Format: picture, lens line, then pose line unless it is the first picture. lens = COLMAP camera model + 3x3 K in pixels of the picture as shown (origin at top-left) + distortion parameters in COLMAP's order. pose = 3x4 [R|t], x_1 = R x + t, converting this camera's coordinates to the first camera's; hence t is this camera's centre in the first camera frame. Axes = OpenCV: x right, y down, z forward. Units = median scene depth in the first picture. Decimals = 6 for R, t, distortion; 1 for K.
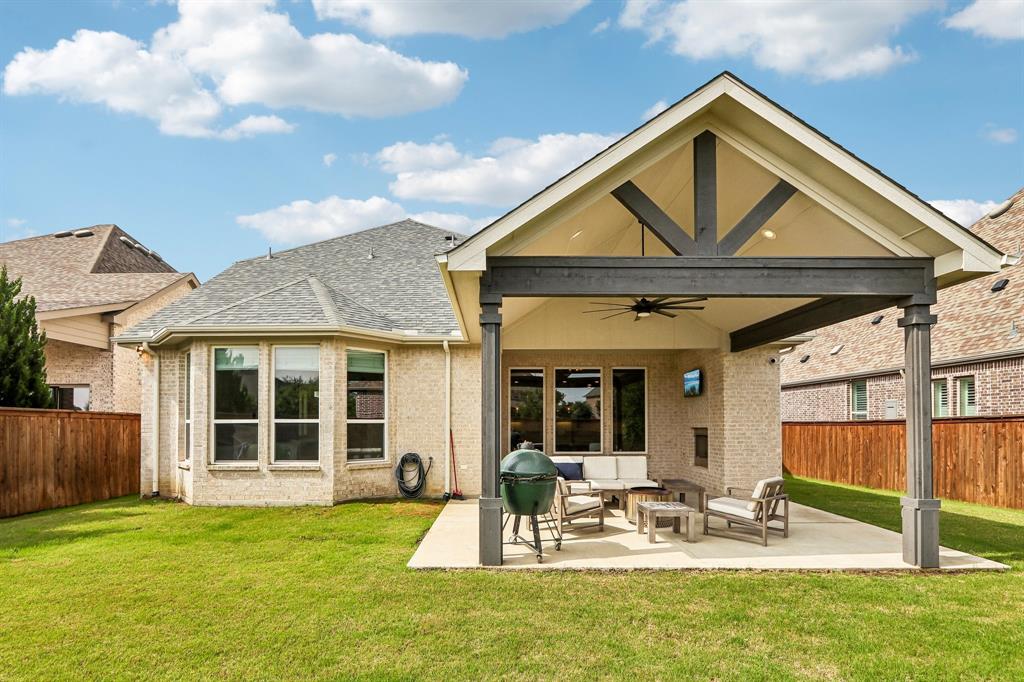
lens RADIAL K [[468.3, 0, 495.7], [0, 468.3, 418.5], [0, 0, 1]] dist [-0.009559, 0.002066]
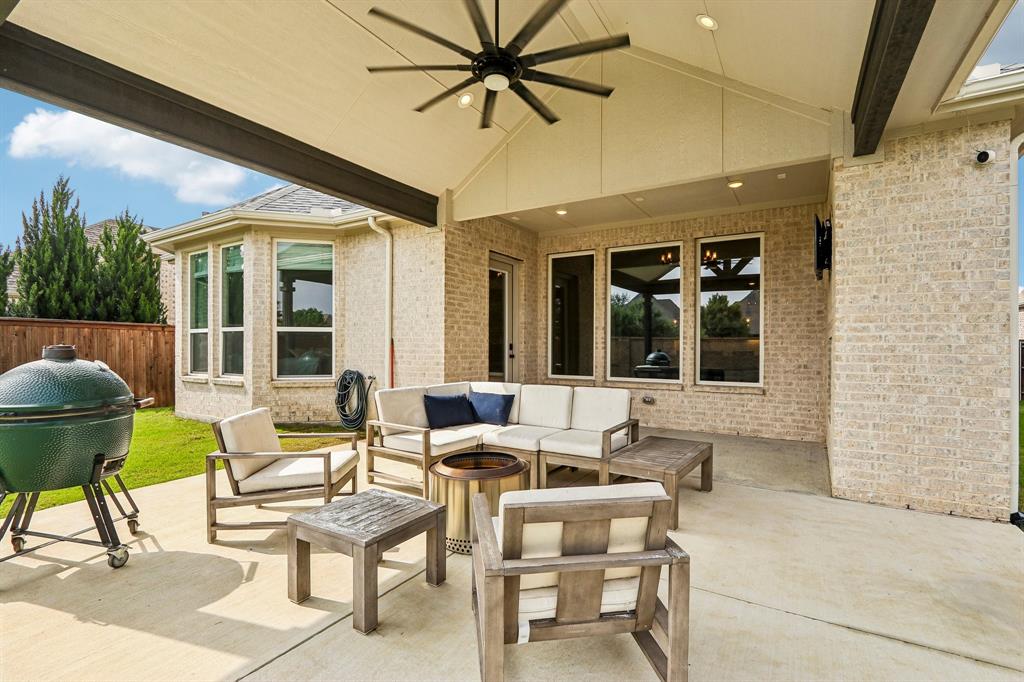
lens RADIAL K [[468.3, 0, 509.6], [0, 468.3, 351.7], [0, 0, 1]] dist [-0.009559, 0.002066]
pose [[0.872764, 0.011597, -0.488004, 0.446337], [-0.001230, 0.999767, 0.021560, 0.027765], [0.488140, -0.018216, 0.872575, 0.481274]]
